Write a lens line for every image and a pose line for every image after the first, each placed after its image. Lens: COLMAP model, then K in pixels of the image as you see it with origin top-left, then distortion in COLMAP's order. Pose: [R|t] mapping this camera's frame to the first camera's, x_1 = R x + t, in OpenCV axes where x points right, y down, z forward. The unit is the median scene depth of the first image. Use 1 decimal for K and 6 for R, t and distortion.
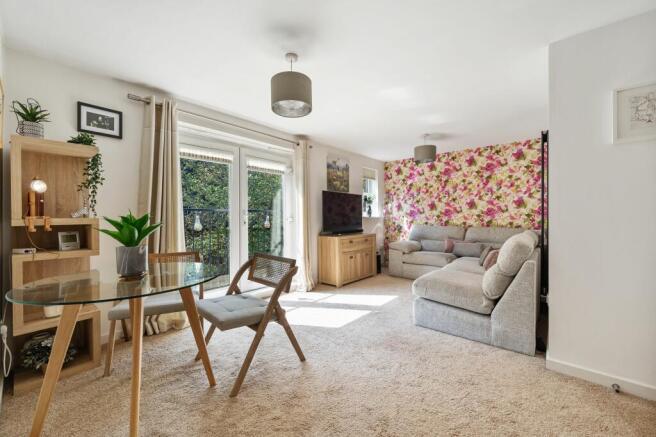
lens RADIAL K [[262.8, 0, 329.7], [0, 262.8, 216.3], [0, 0, 1]] dist [-0.001764, -0.000120]
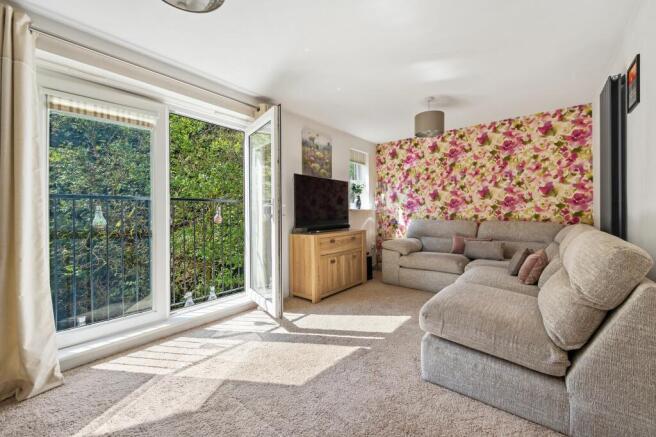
lens RADIAL K [[260.7, 0, 326.9], [0, 260.7, 211.7], [0, 0, 1]] dist [-0.000644, -0.000077]
pose [[0.999908, -0.003900, 0.013018, 0.048575], [0.003874, 0.999990, 0.002012, 0.008860], [-0.013025, -0.001962, 0.999913, 0.215074]]
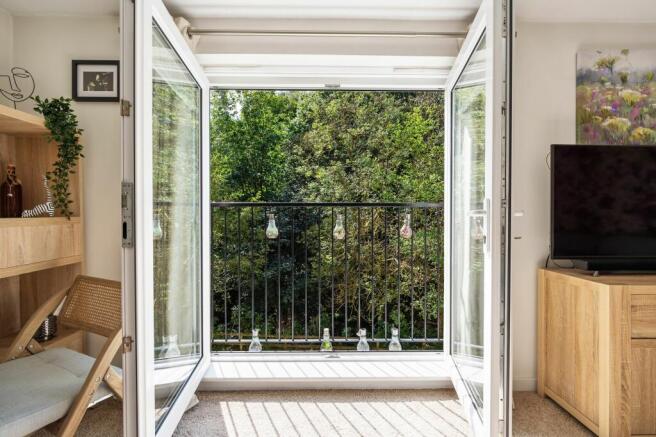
lens RADIAL K [[262.8, 0, 329.7], [0, 262.8, 216.3], [0, 0, 1]] dist [-0.001764, -0.000120]
pose [[0.662687, 0.011079, -0.748814, 0.035268], [-0.002227, 0.999915, 0.012823, -0.003622], [0.748893, -0.006830, 0.662656, 0.461834]]
